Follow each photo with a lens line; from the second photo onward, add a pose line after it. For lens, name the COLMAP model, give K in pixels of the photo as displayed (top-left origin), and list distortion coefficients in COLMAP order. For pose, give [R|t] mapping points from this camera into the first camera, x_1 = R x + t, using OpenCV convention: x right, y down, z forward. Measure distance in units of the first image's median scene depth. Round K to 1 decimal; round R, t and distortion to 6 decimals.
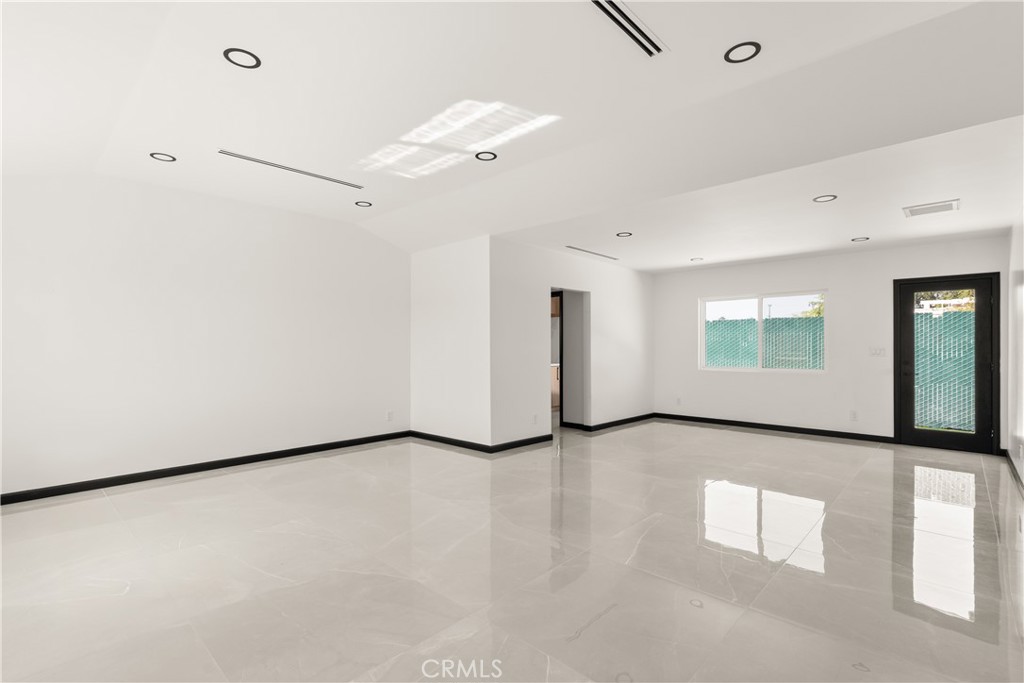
lens RADIAL K [[444.3, 0, 512.0], [0, 444.3, 341.5], [0, 0, 1]] dist [-0.001178, -0.000353]
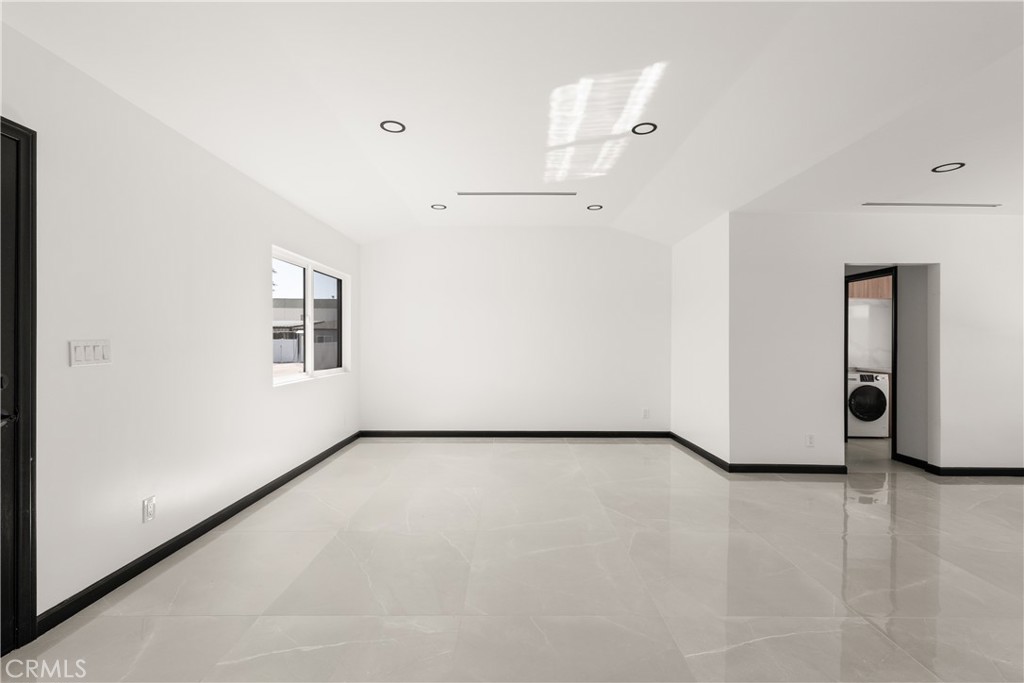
lens RADIAL K [[441.9, 0, 551.1], [0, 441.9, 341.1], [0, 0, 1]] dist [0.031231, -0.000103]
pose [[0.725667, 0.004355, -0.688032, 0.252910], [0.002989, 0.999951, 0.009483, -0.005043], [0.688040, -0.008938, 0.725618, 0.135850]]
